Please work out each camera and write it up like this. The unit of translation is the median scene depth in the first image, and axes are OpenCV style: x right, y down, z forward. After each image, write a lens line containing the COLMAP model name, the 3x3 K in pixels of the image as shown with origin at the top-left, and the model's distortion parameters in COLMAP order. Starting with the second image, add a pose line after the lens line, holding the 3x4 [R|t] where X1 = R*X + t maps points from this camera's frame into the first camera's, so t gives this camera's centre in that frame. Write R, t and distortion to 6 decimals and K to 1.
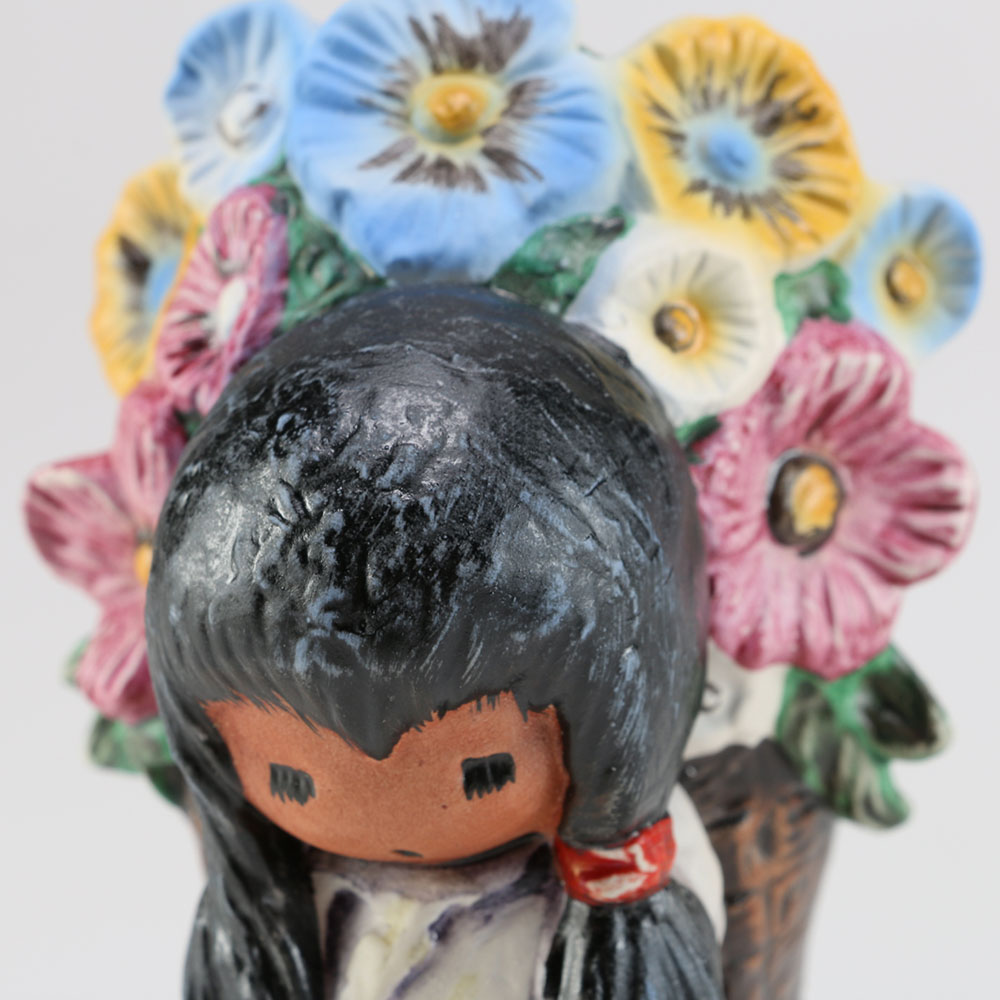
lens RADIAL K [[6639.6, 0, 505.7], [0, 6639.6, 499.7], [0, 0, 1]] dist [0.282029, 0.000000]
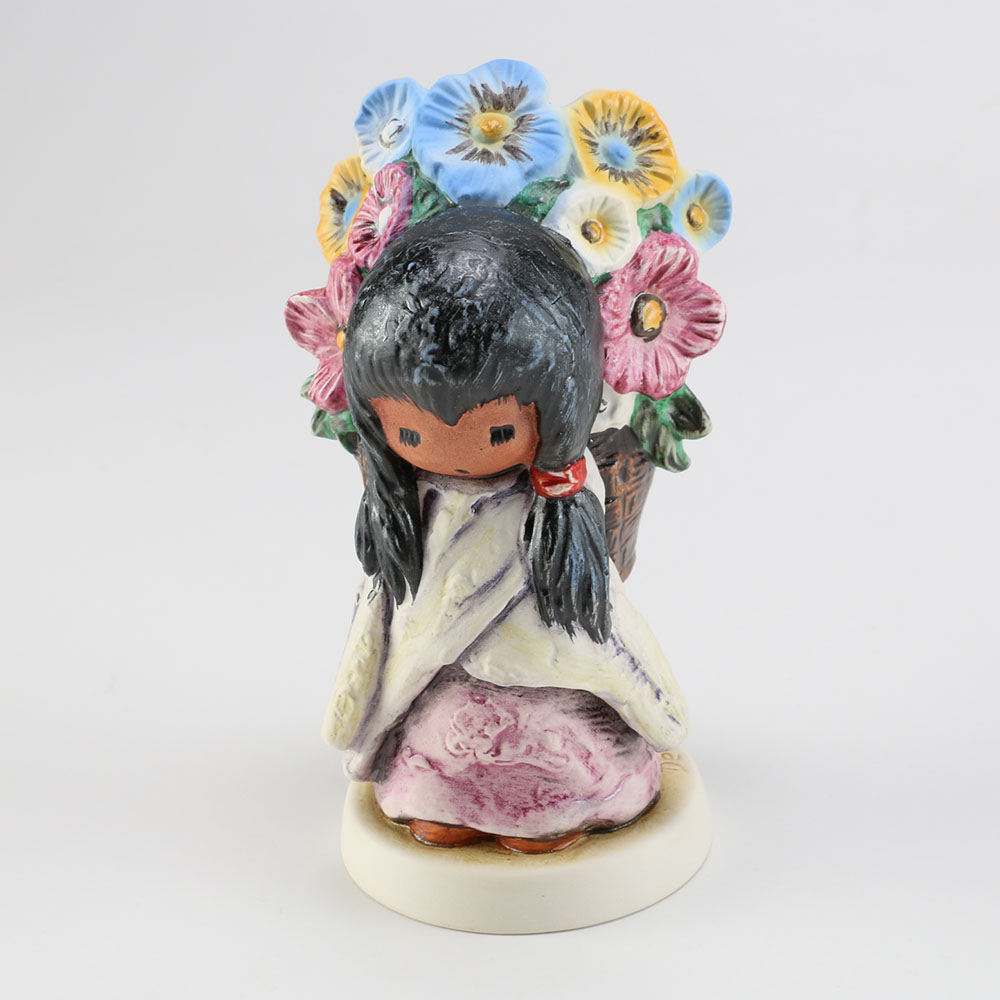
lens RADIAL K [[2609.1, 0, 490.0], [0, 2609.1, 502.7], [0, 0, 1]] dist [-0.015694, 0.000000]
pose [[0.999567, 0.023382, 0.017874, -0.020372], [-0.024046, 0.998994, 0.037862, 0.030517], [-0.016970, -0.038275, 0.999123, 0.153946]]
